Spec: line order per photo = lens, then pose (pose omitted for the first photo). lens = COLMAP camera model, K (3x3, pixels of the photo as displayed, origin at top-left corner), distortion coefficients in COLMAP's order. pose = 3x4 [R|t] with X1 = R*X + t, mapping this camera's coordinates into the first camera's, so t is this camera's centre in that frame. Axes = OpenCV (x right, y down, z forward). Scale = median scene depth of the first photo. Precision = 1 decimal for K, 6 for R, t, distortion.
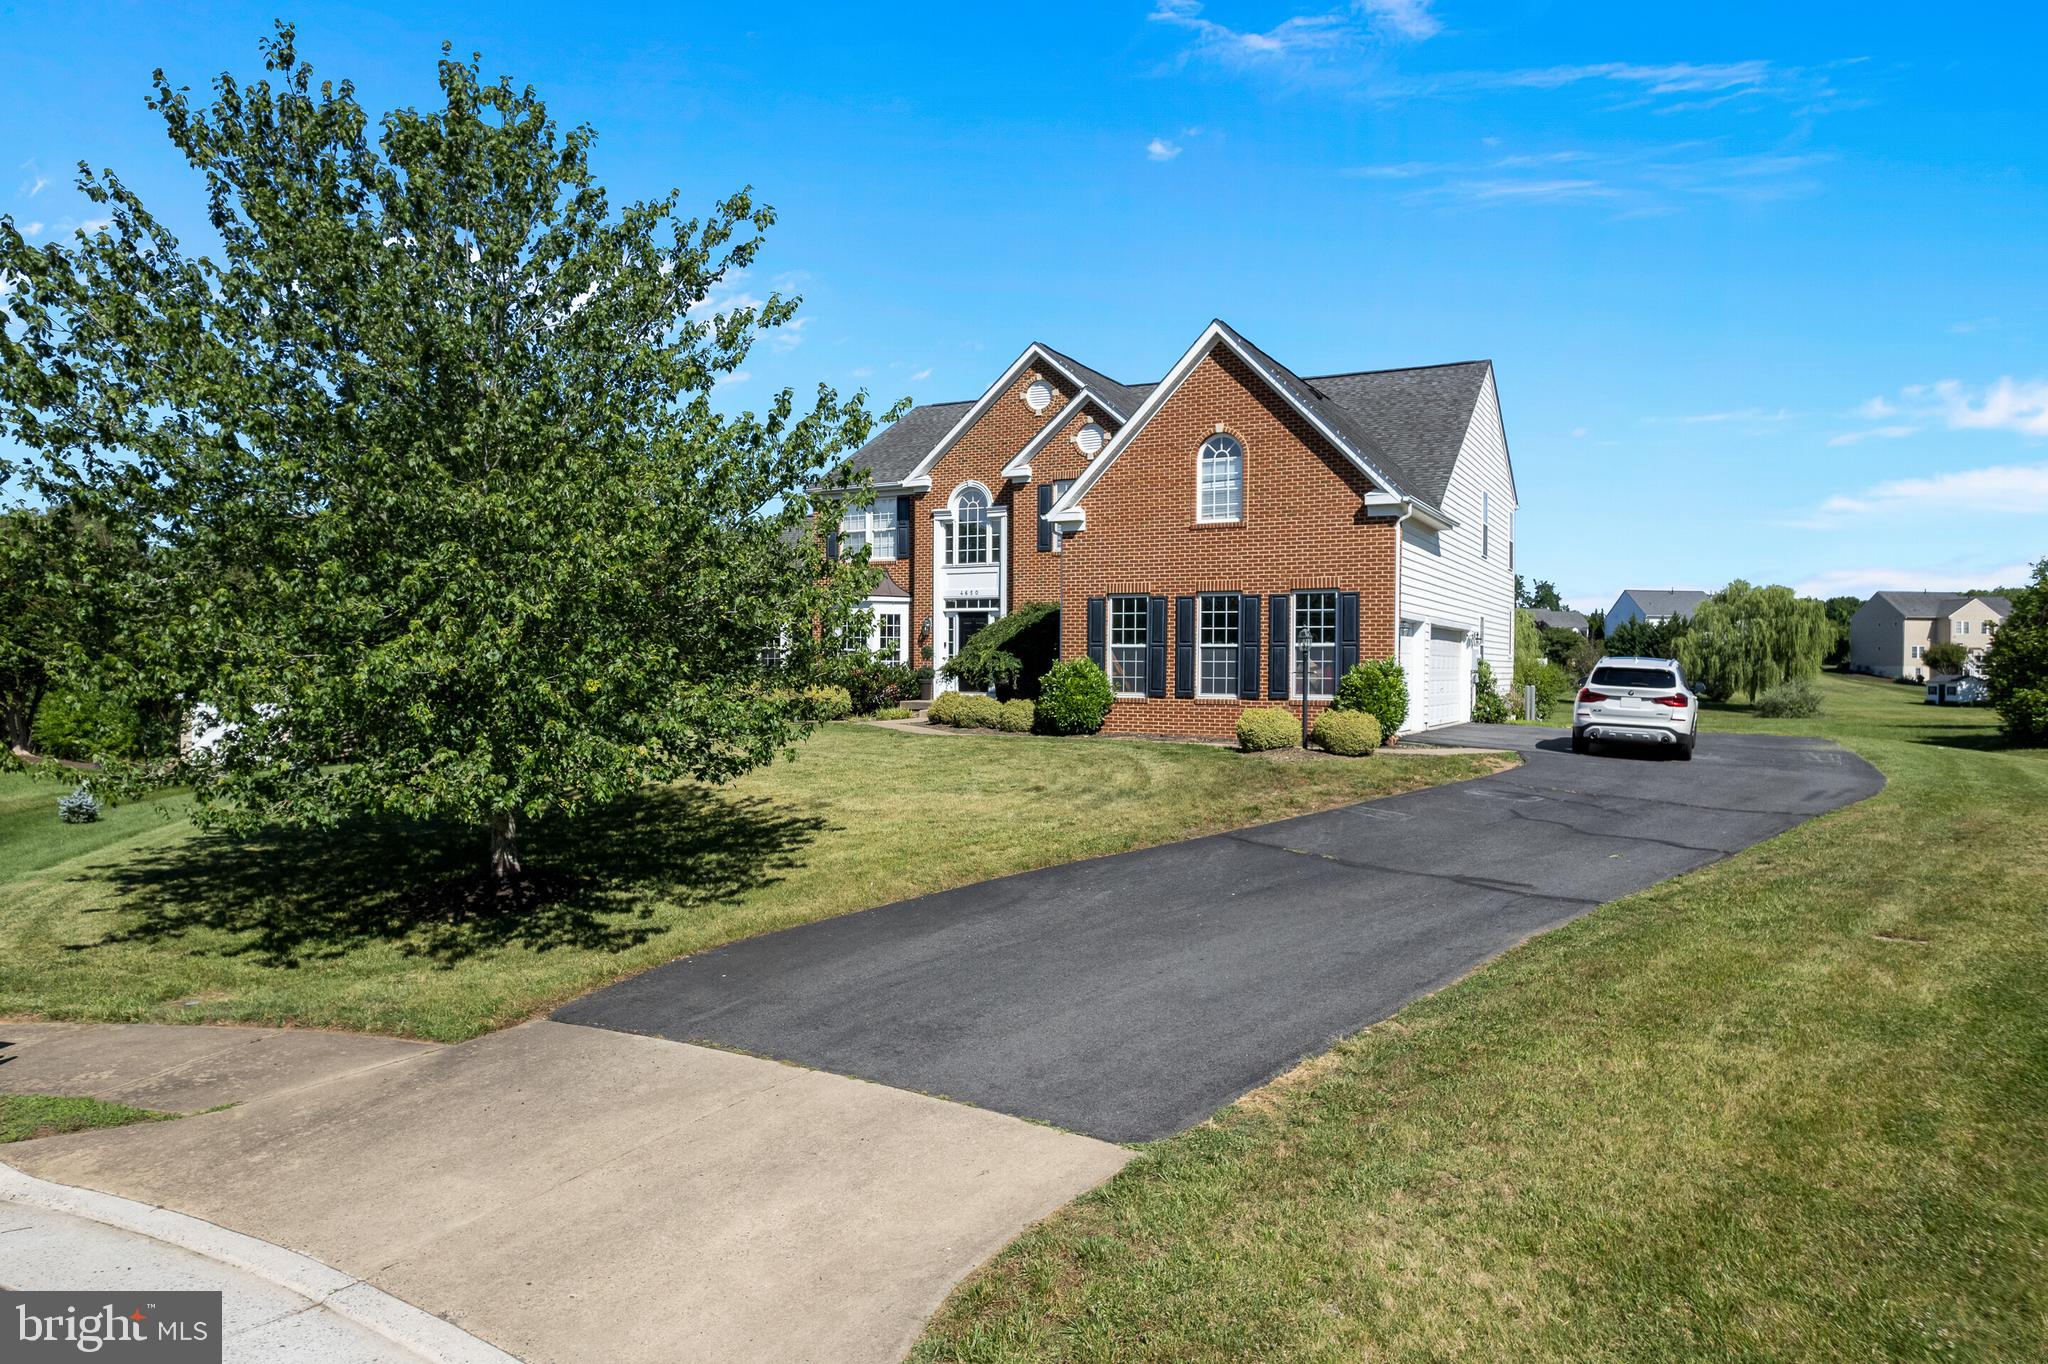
lens RADIAL K [[1292.6, 0, 1024.0], [0, 1292.6, 682.0], [0, 0, 1]] dist [-0.002561, -0.000328]
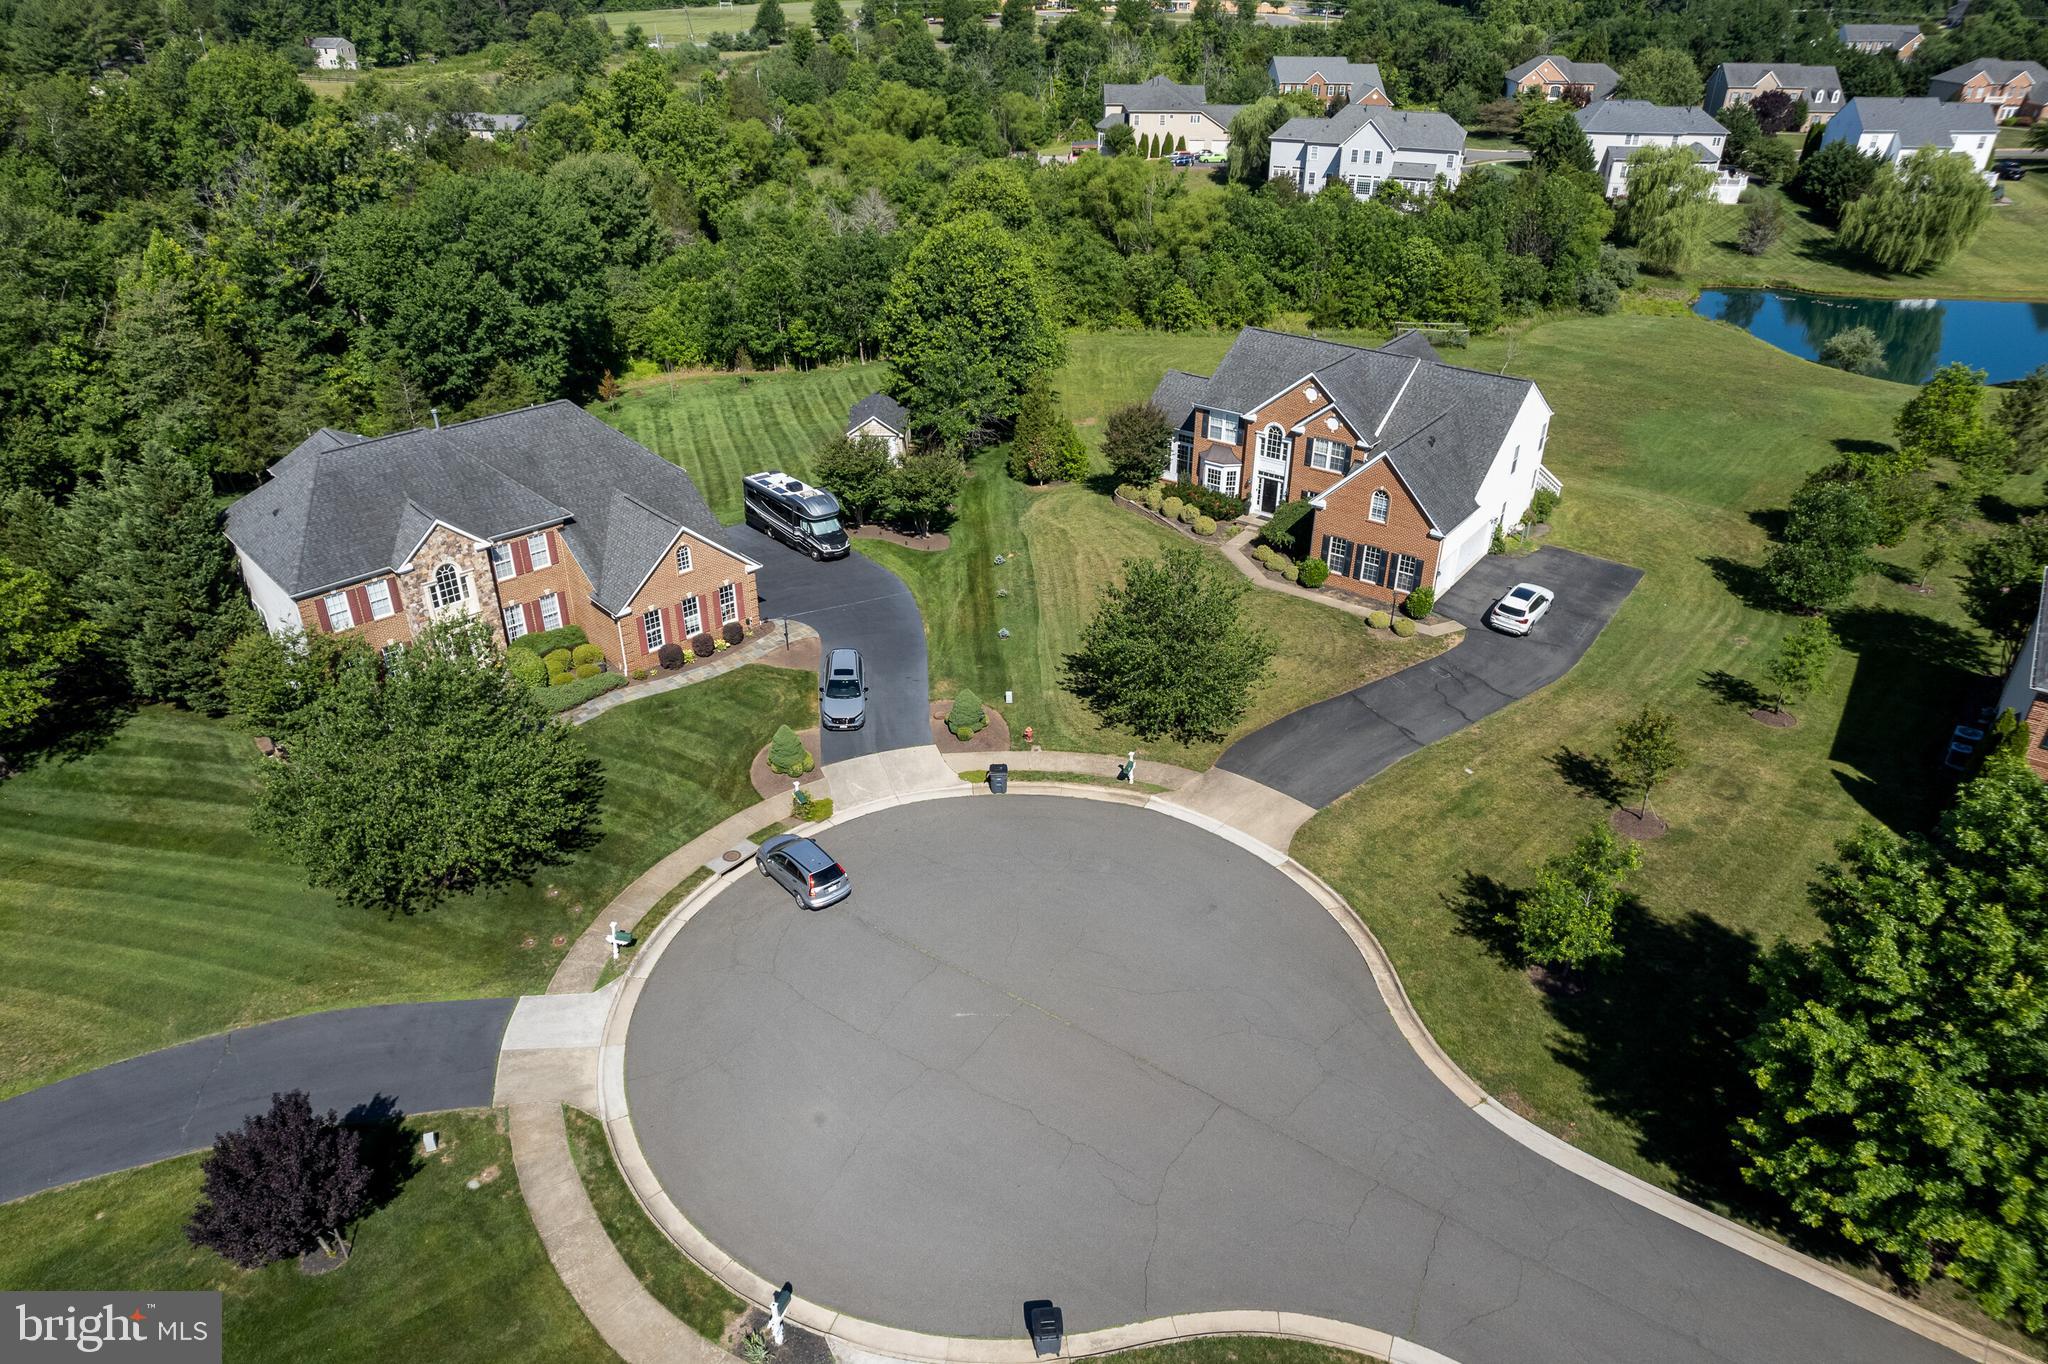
lens RADIAL K [[1292.6, 0, 1024.0], [0, 1292.6, 682.0], [0, 0, 1]] dist [-0.002561, -0.000328]
pose [[0.988560, 0.067229, -0.135014, -0.136997], [0.008897, 0.867612, 0.497163, -0.863321], [0.150564, -0.492676, 0.857088, -1.143076]]
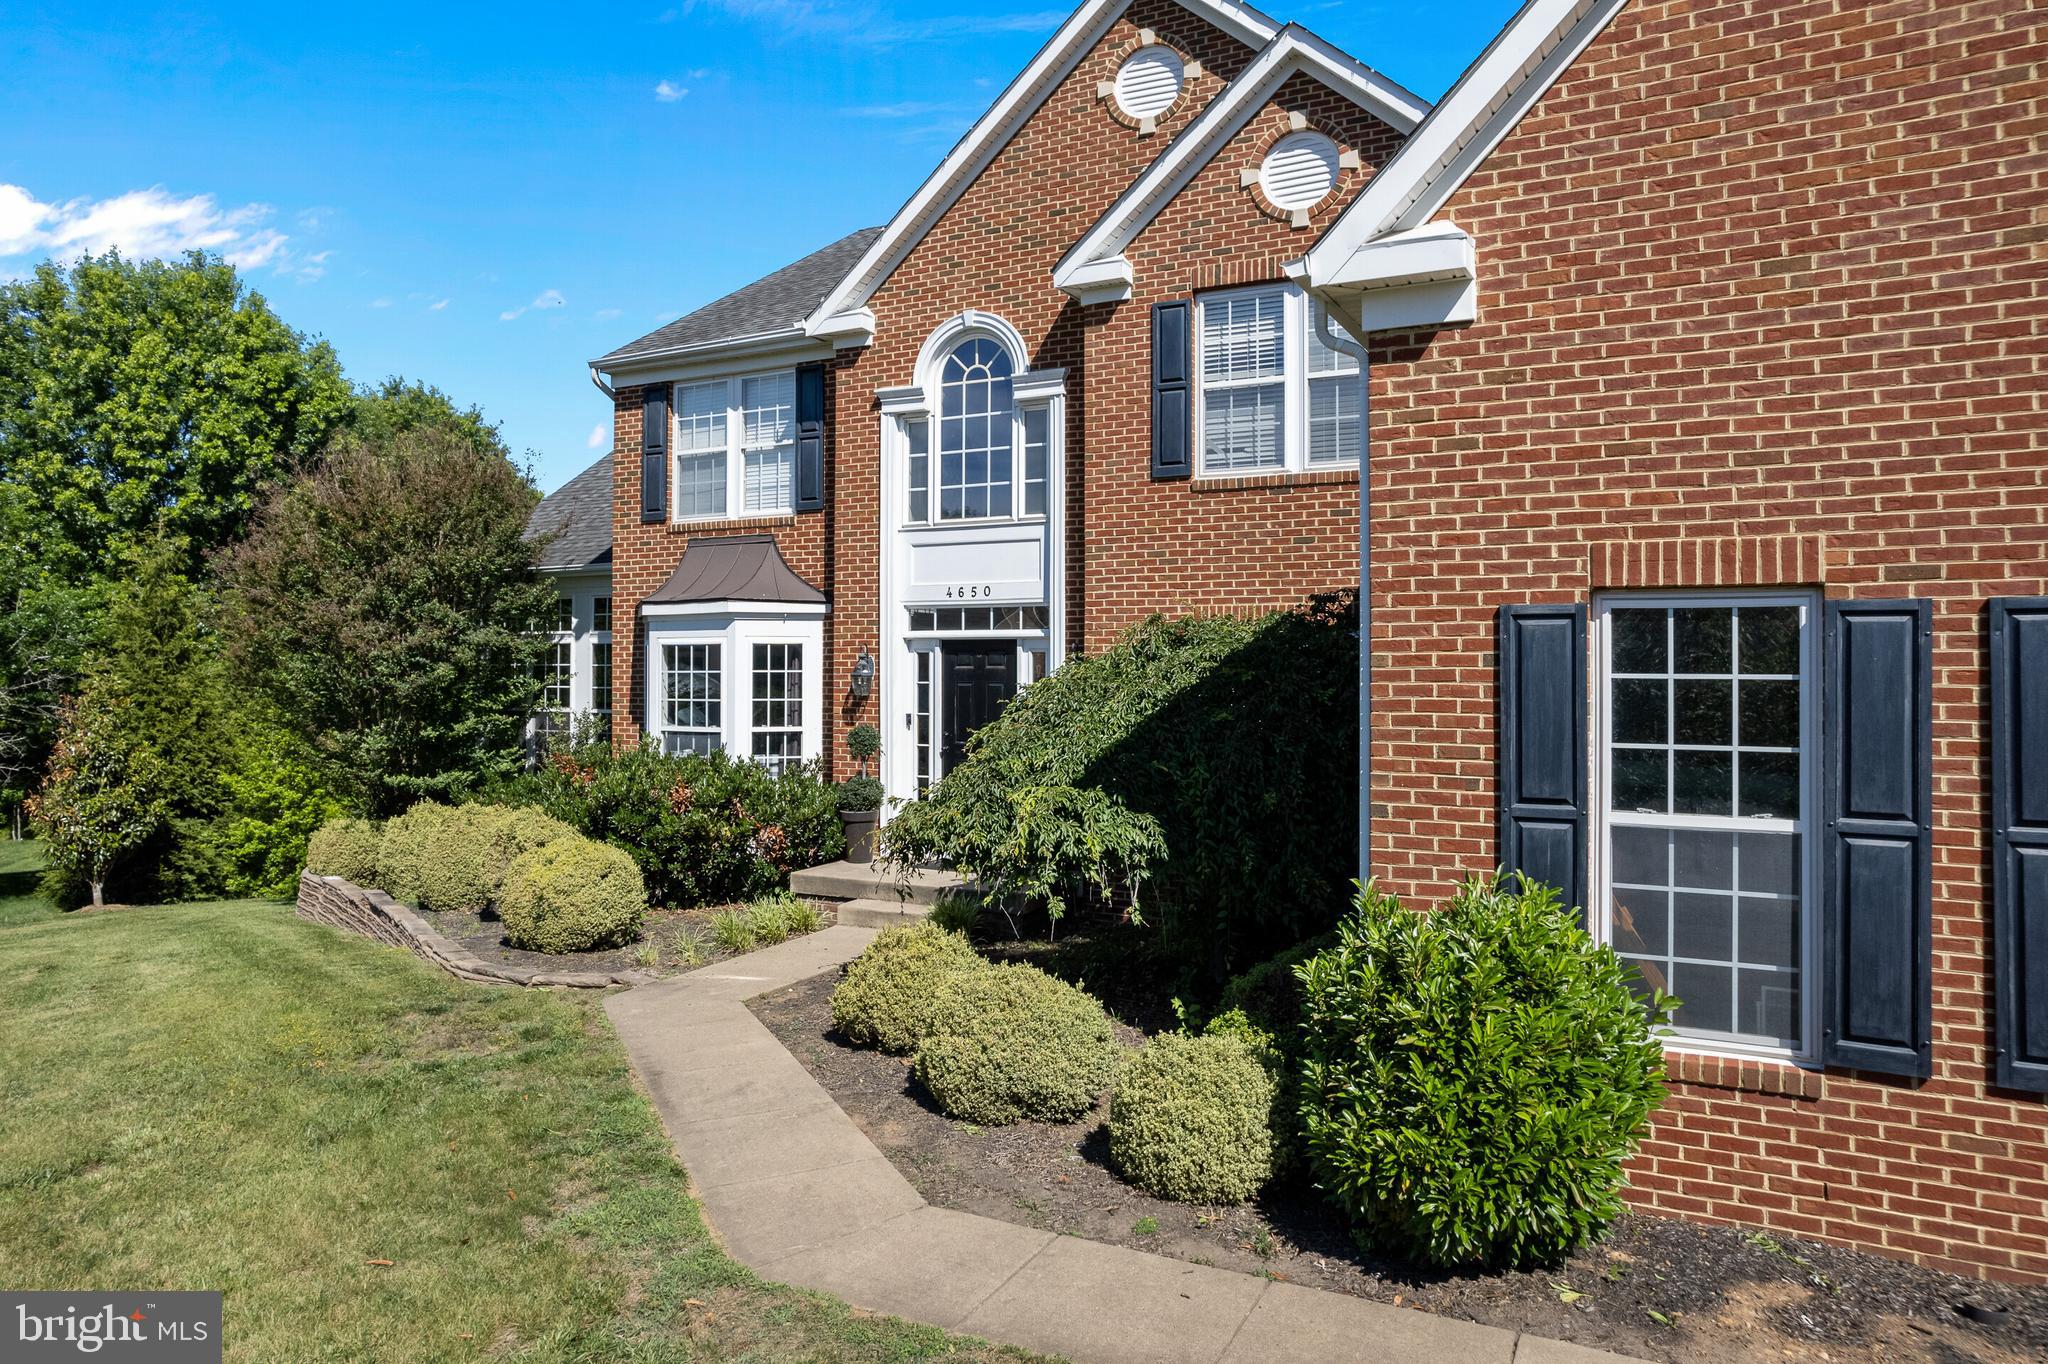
lens RADIAL K [[1292.6, 0, 1024.0], [0, 1292.6, 682.0], [0, 0, 1]] dist [-0.002561, -0.000328]
pose [[0.999951, -0.002735, 0.009500, -0.029139], [0.002761, 0.999992, -0.002758, -0.040174], [-0.009492, 0.002785, 0.999951, 0.601622]]
